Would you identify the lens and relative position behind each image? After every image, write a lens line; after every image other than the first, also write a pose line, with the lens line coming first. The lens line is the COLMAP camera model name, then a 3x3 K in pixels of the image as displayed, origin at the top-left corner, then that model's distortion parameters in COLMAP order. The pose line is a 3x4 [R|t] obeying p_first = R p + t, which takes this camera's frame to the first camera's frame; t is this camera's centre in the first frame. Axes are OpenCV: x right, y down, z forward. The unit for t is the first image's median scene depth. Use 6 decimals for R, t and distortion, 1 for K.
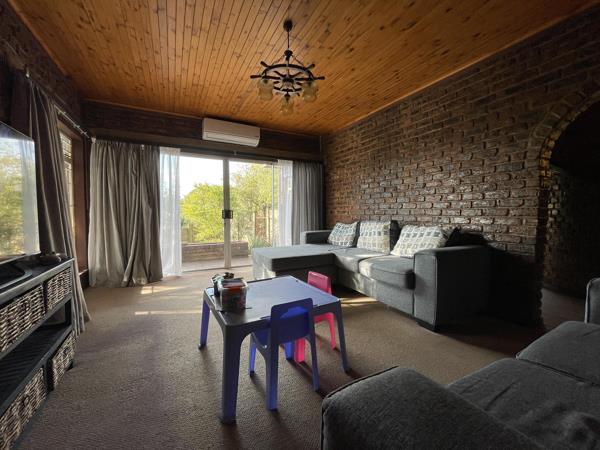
lens RADIAL K [[245.4, 0, 299.2], [0, 245.4, 225.3], [0, 0, 1]] dist [-0.001187, 0.000001]
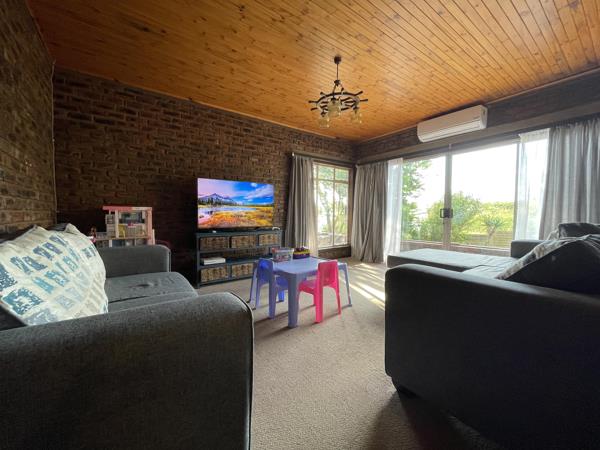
lens RADIAL K [[245.4, 0, 299.8], [0, 245.4, 224.1], [0, 0, 1]] dist [-0.001187, 0.000001]
pose [[0.150399, 0.037494, -0.987914, 0.576683], [-0.051420, 0.998225, 0.030057, -0.000578], [0.987287, 0.046278, 0.152060, 0.315504]]
